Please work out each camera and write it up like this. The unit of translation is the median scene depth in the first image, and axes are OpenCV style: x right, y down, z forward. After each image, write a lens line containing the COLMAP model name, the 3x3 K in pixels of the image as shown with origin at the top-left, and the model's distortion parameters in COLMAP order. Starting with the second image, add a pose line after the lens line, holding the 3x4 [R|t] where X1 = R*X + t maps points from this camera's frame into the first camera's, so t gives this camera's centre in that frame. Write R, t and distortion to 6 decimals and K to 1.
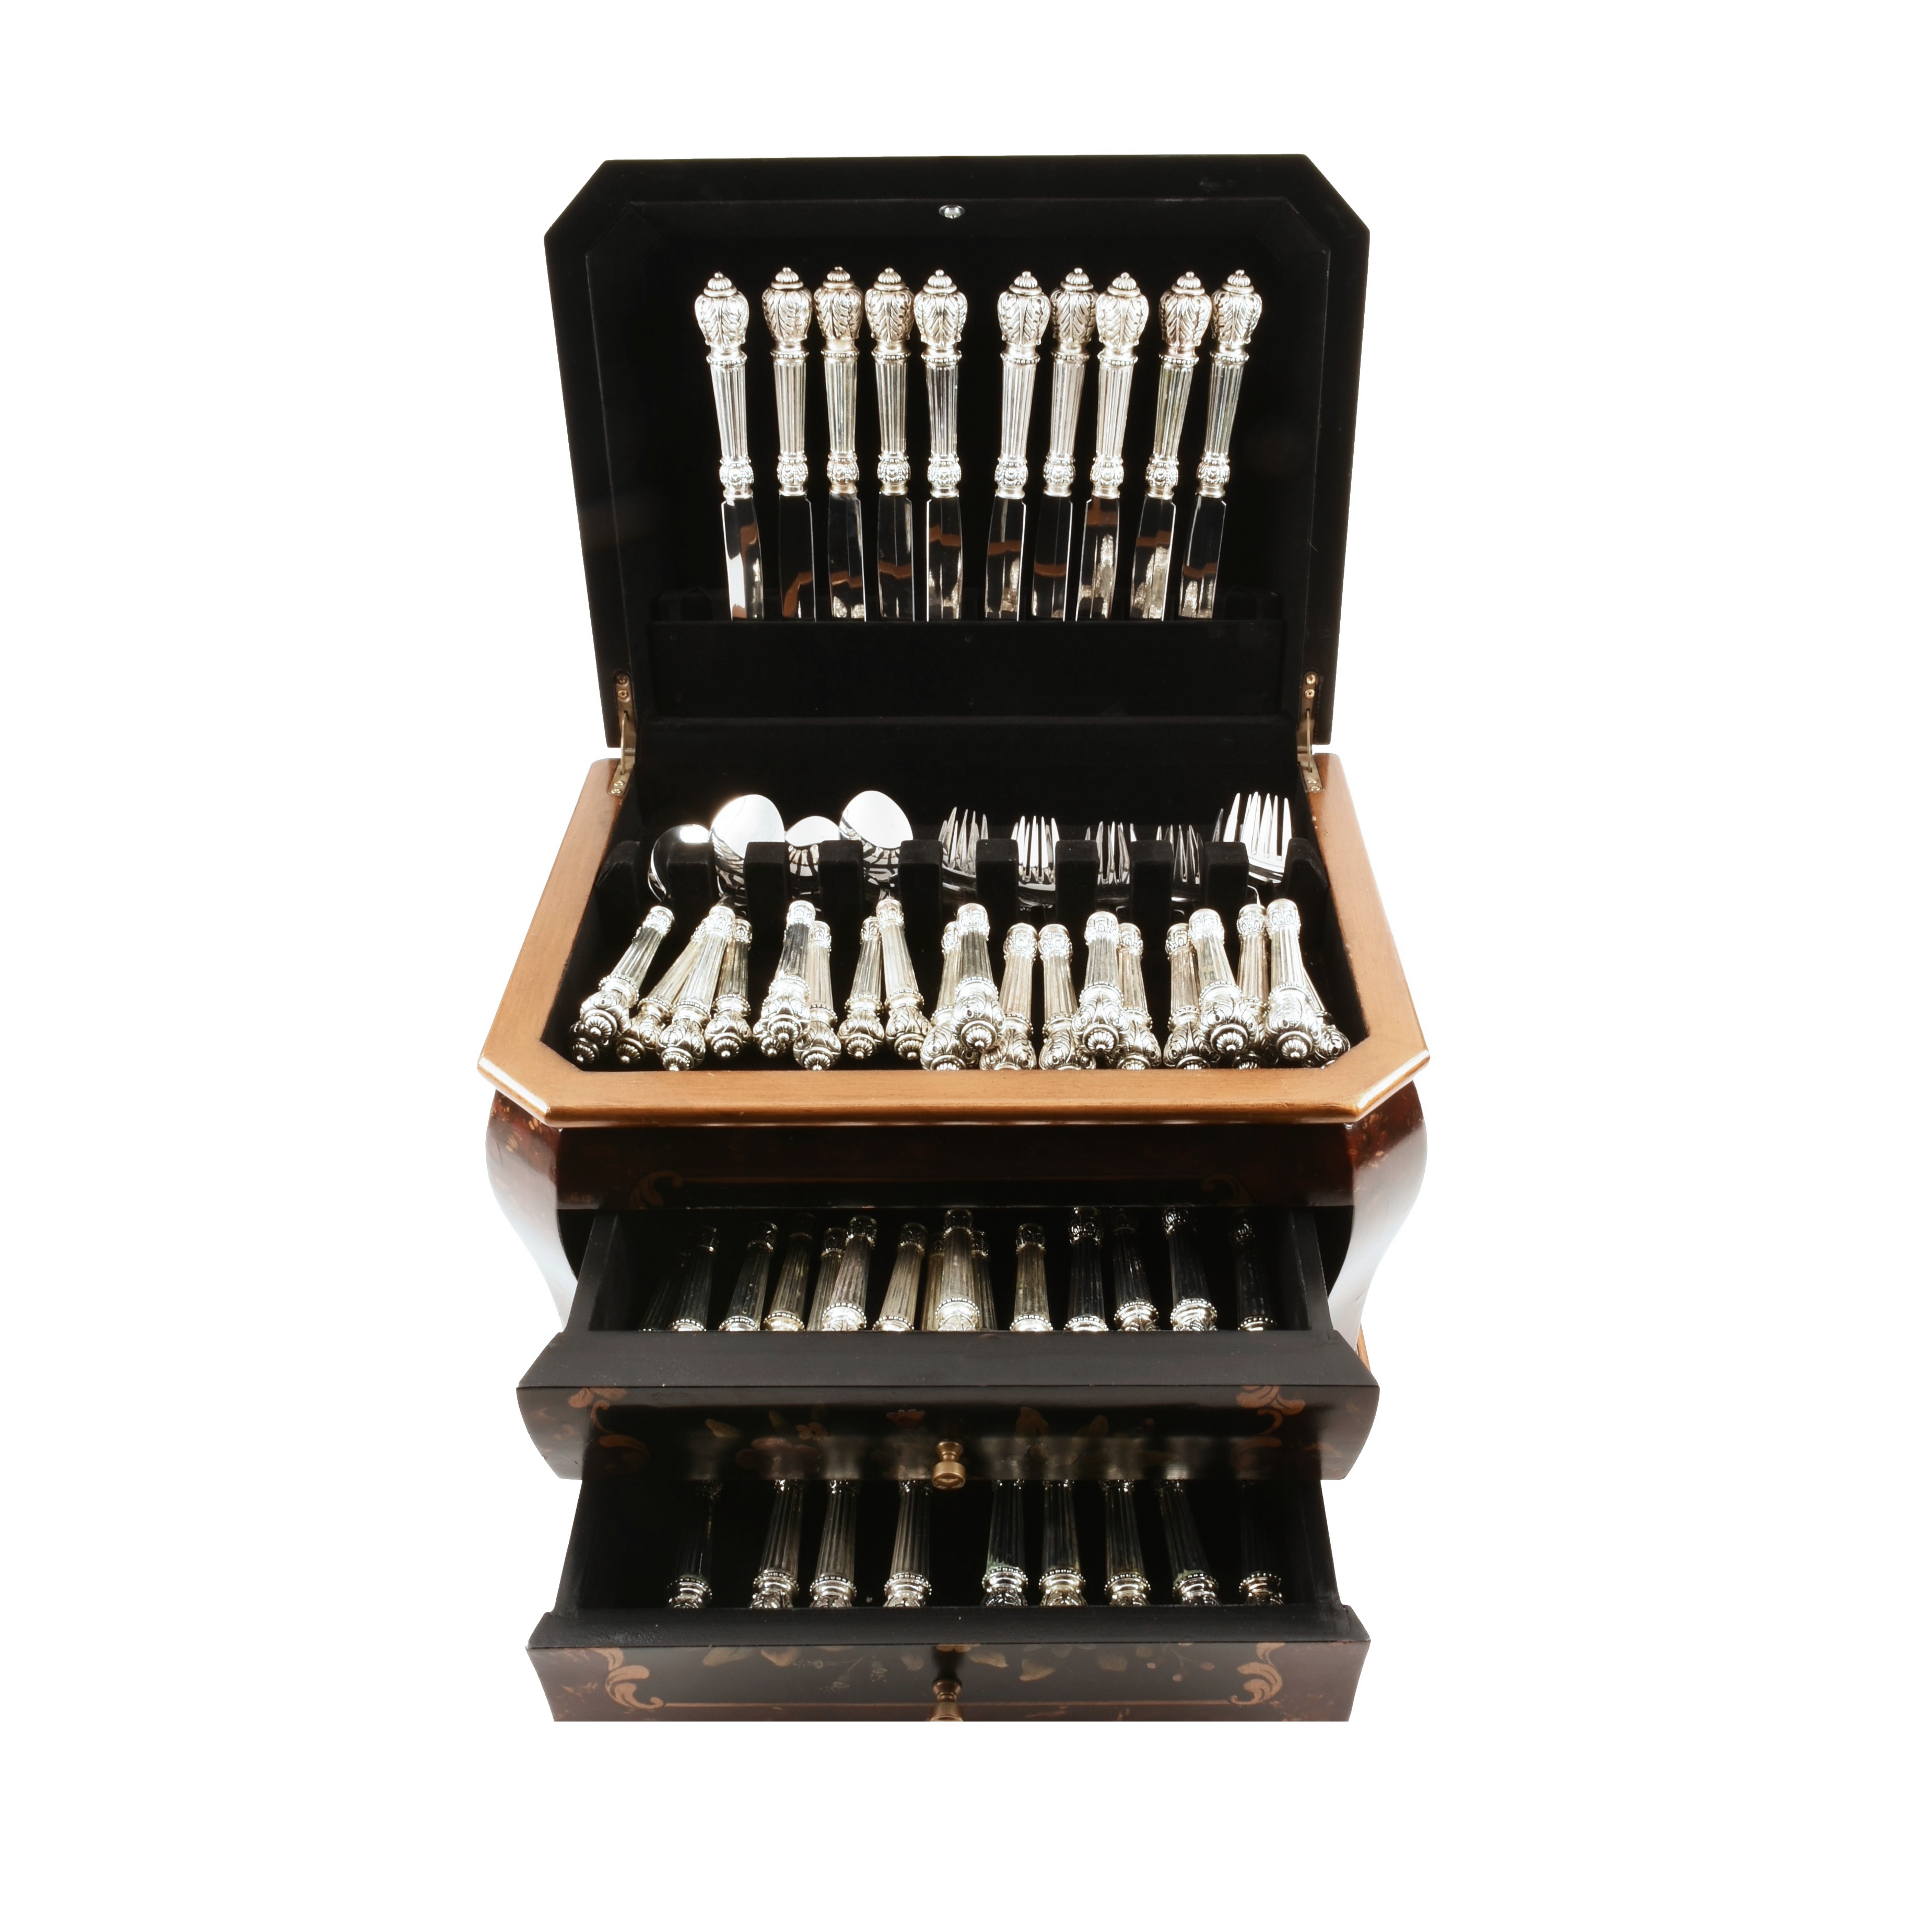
lens RADIAL K [[2069.8, 0, 966.0], [0, 2069.8, 966.0], [0, 0, 1]] dist [-0.005804, -0.009797]
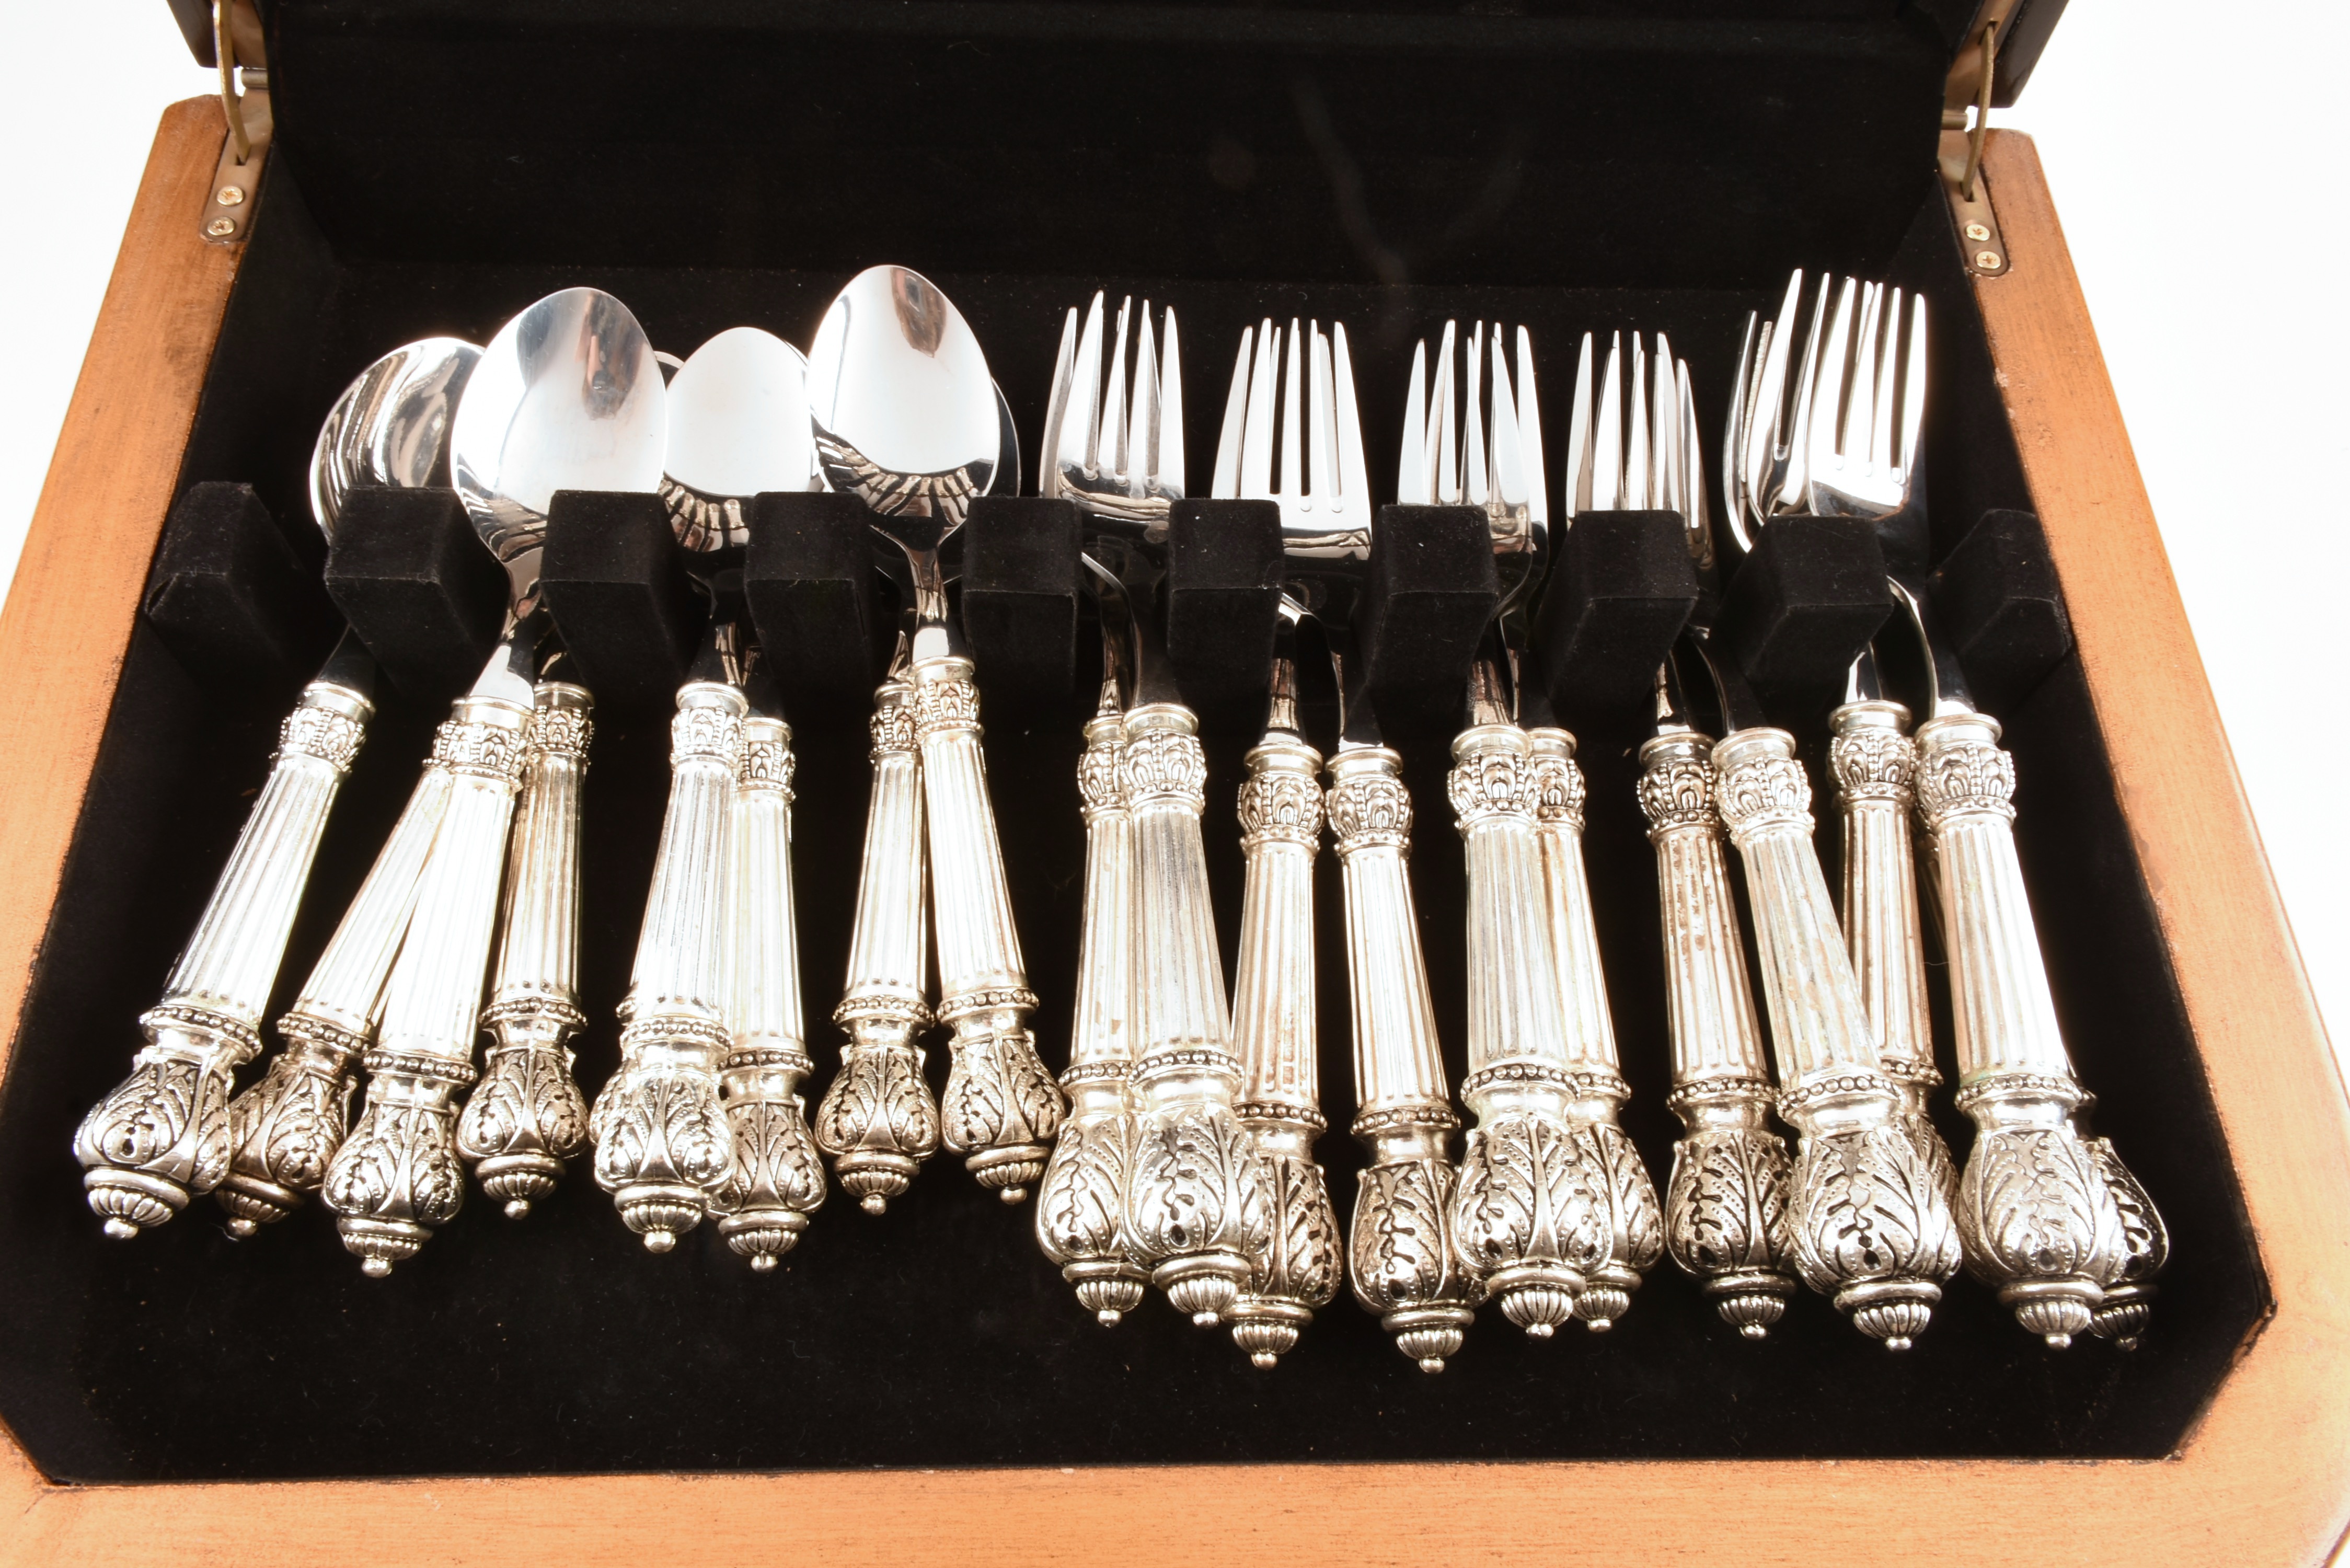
lens RADIAL K [[1838.8, 0, 1175.0], [0, 1838.8, 784.0], [0, 0, 1]] dist [0.002240, 0.001448]
pose [[0.997425, -0.011243, 0.070828, -0.020261], [-0.024668, 0.873581, 0.486053, -0.200262], [-0.067338, -0.486549, 0.871055, 0.772882]]
